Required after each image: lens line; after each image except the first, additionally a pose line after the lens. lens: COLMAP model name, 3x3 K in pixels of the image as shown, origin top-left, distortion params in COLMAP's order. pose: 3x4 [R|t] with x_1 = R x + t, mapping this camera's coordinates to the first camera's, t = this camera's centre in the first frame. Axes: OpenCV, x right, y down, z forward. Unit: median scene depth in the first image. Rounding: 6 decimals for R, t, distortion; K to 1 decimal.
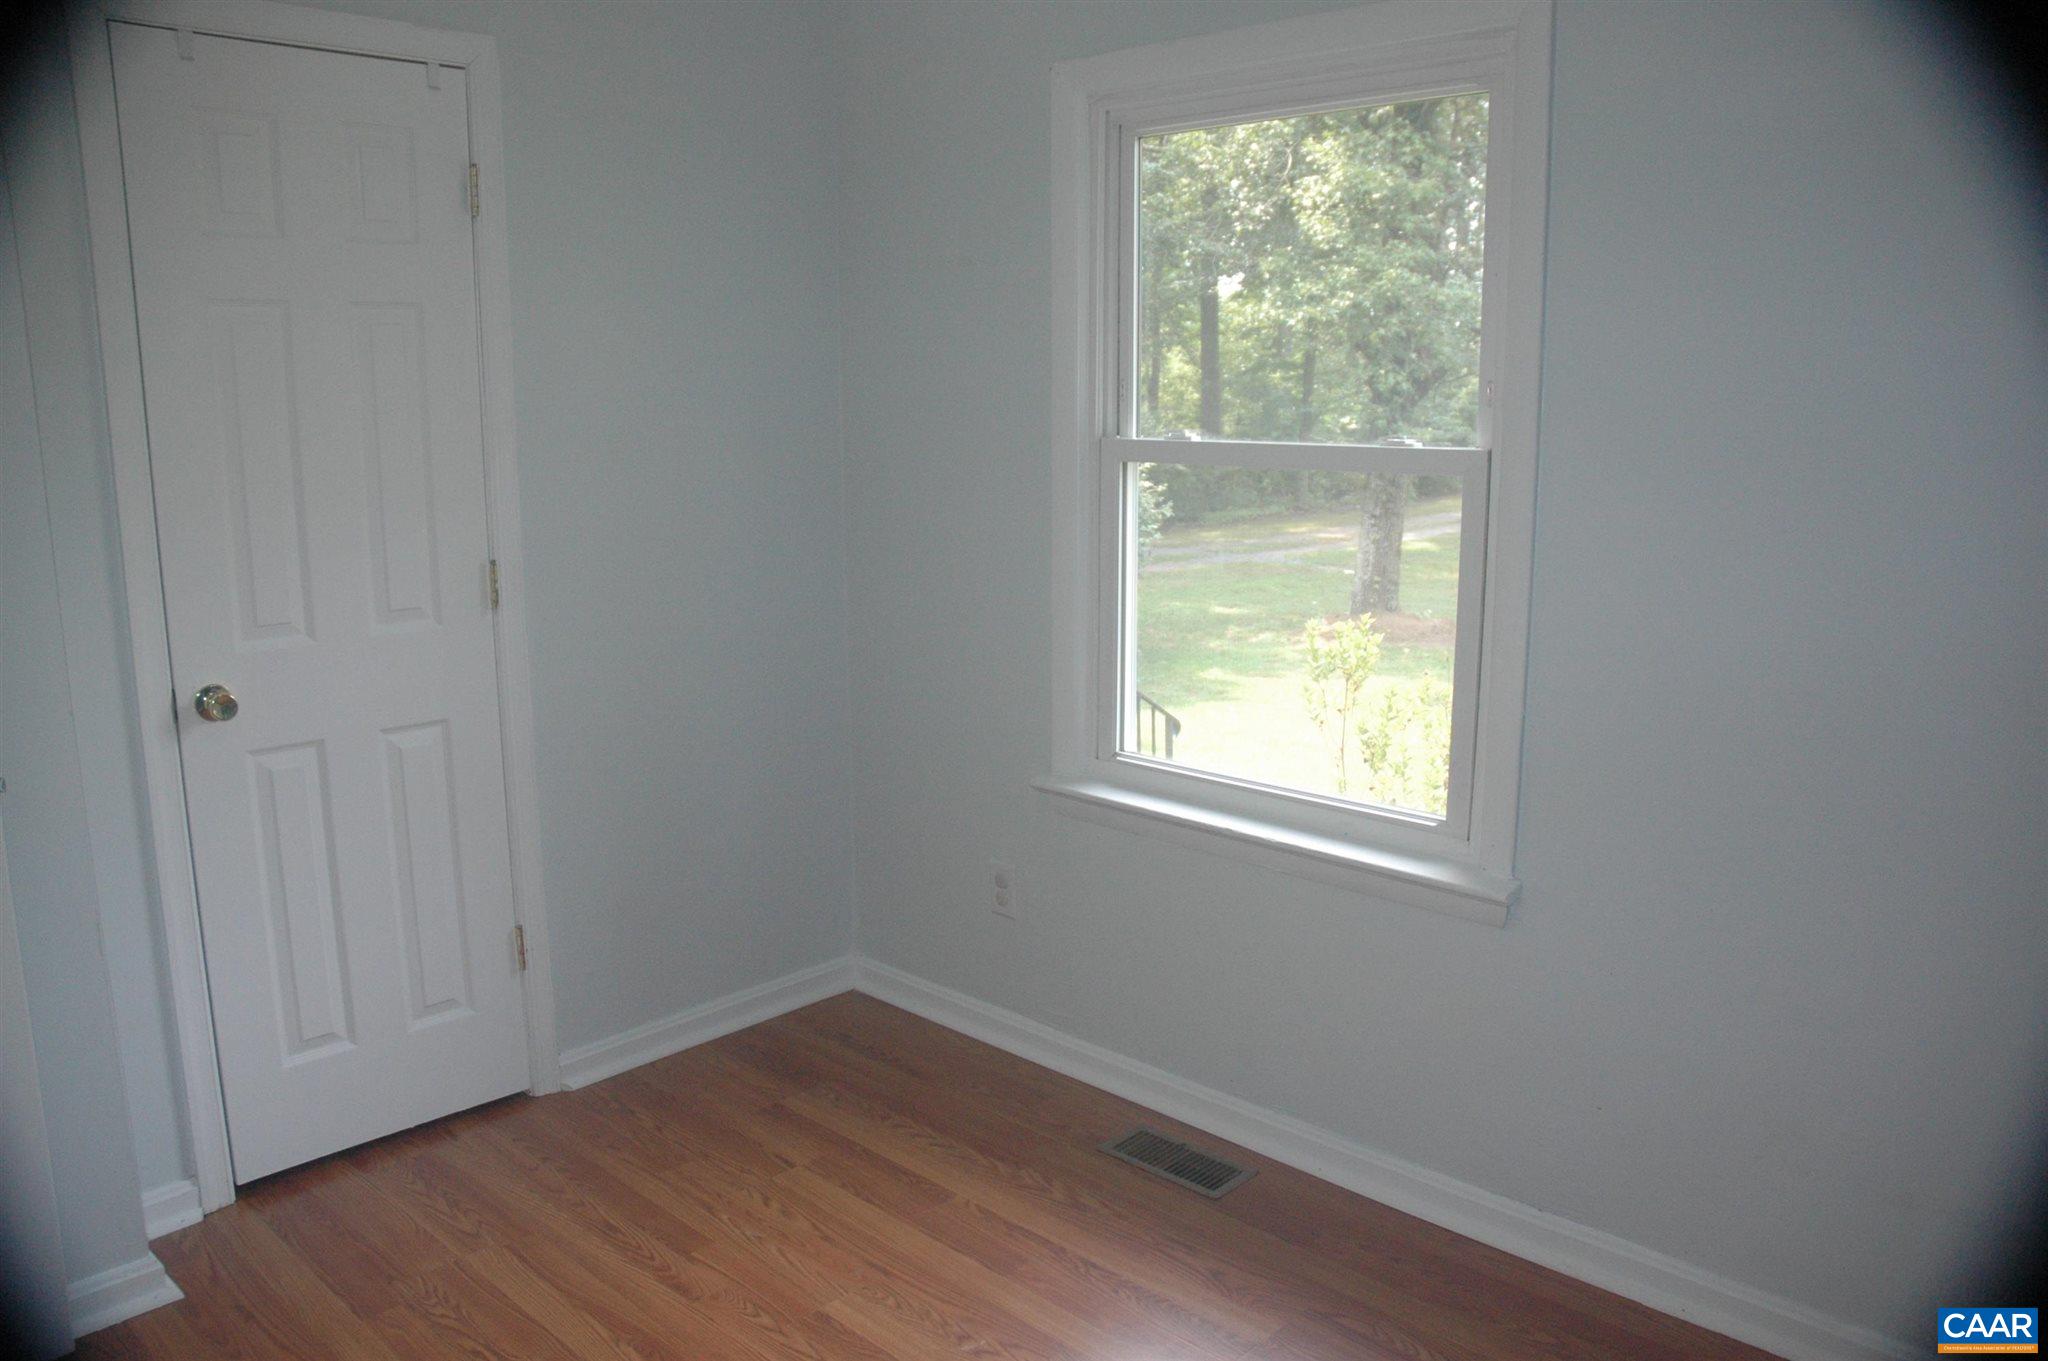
lens RADIAL K [[1567.9, 0, 975.3], [0, 1567.9, 650.8], [0, 0, 1]] dist [-0.164618, 0.113840]
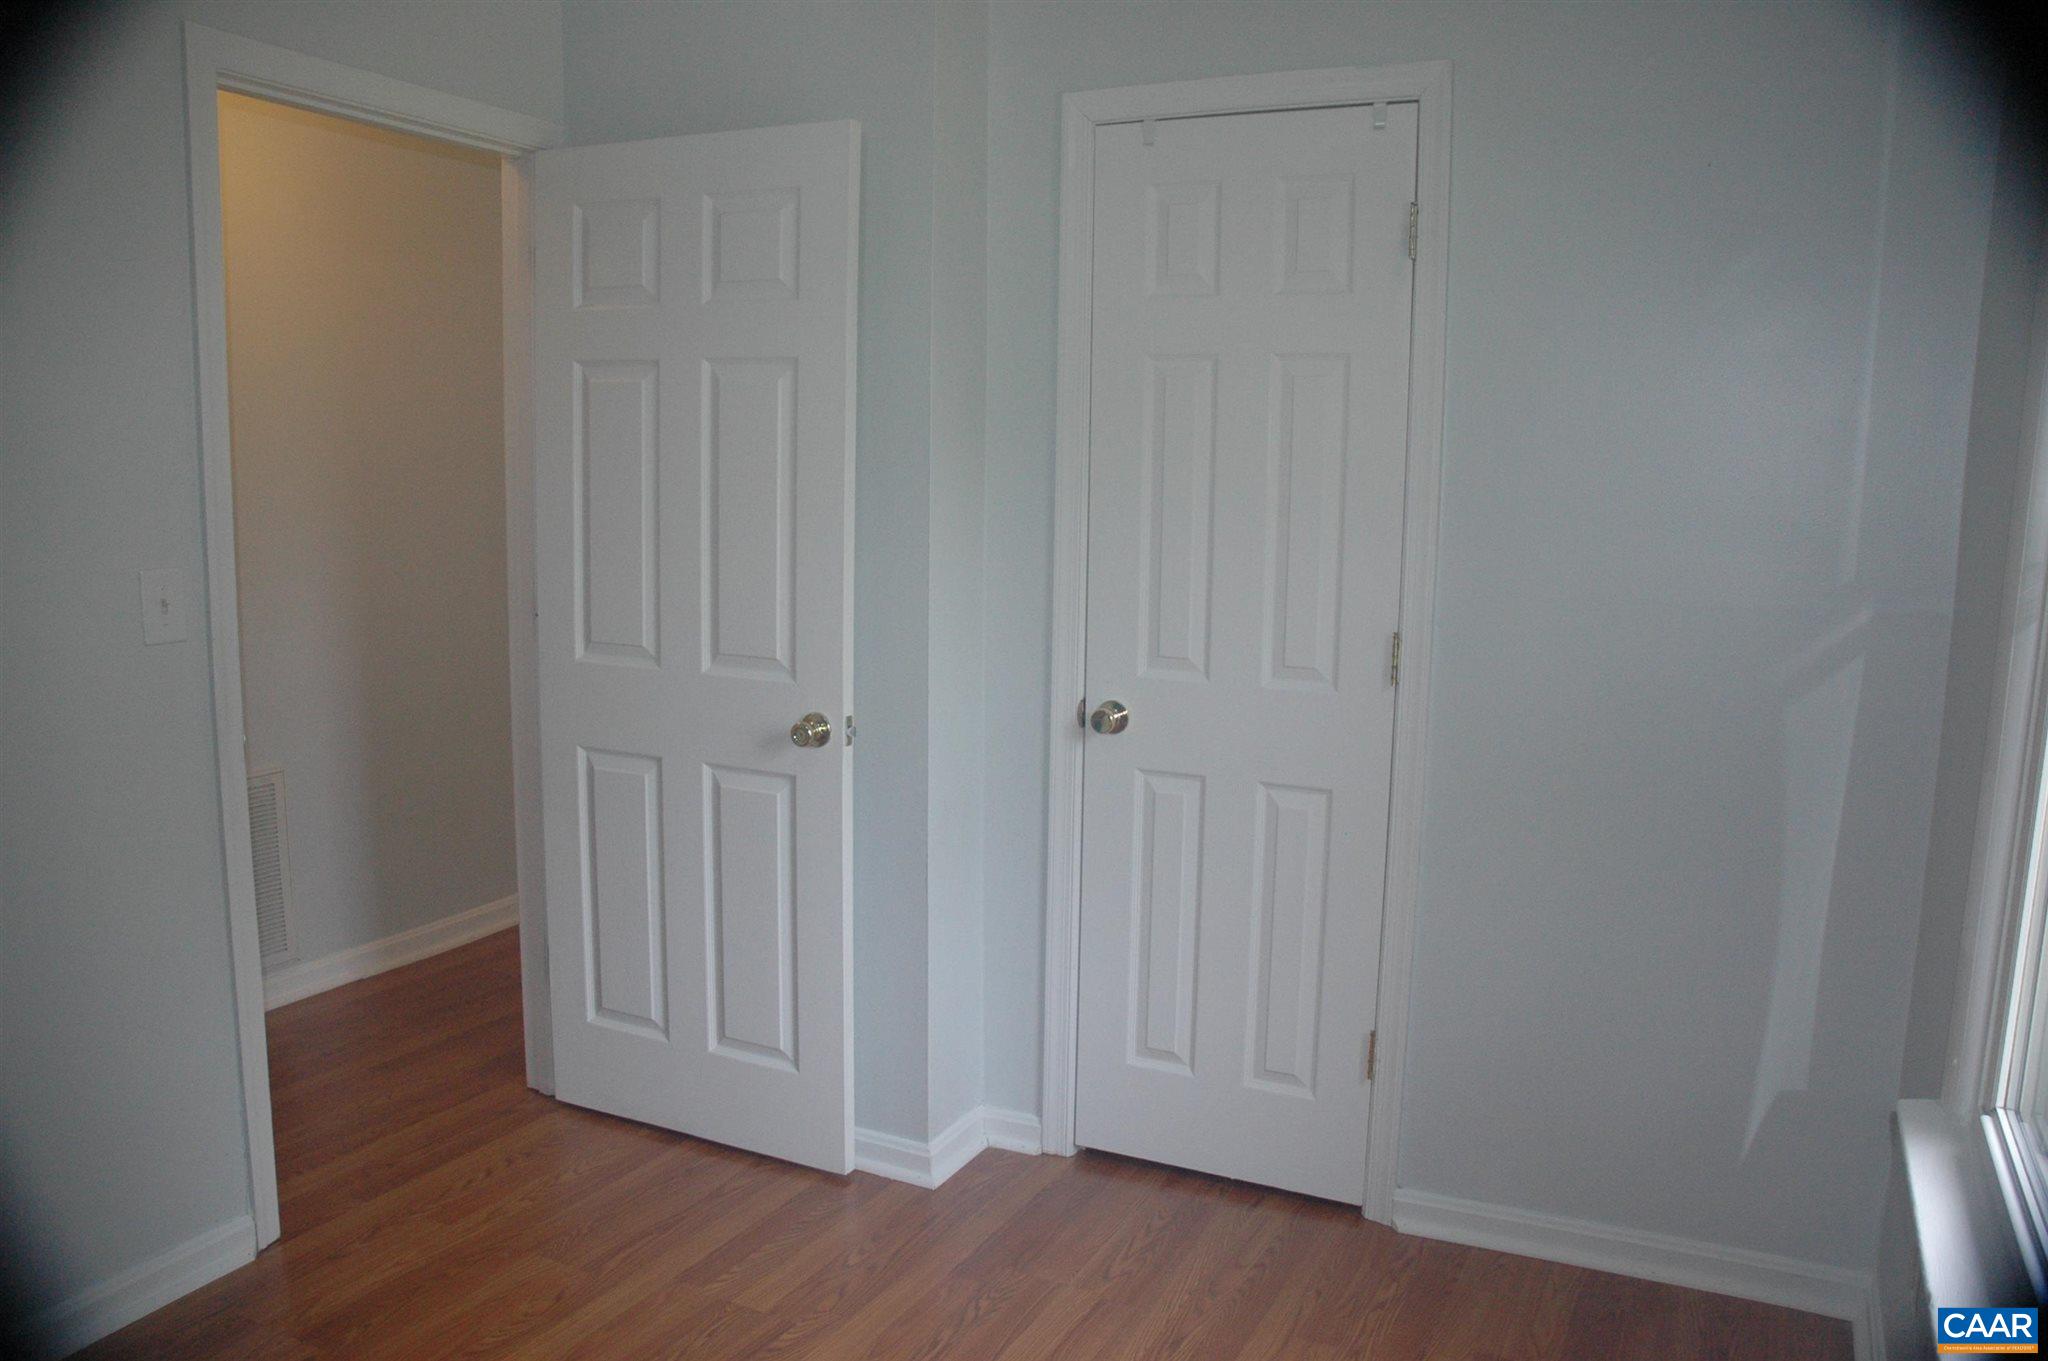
lens RADIAL K [[1567.9, 0, 1029.0], [0, 1567.9, 668.5], [0, 0, 1]] dist [-0.164618, 0.113840]
pose [[0.329086, 0.151499, -0.932068, 0.494813], [-0.177676, 0.979351, 0.096452, -0.091829], [0.927434, 0.133865, 0.349208, 0.494103]]
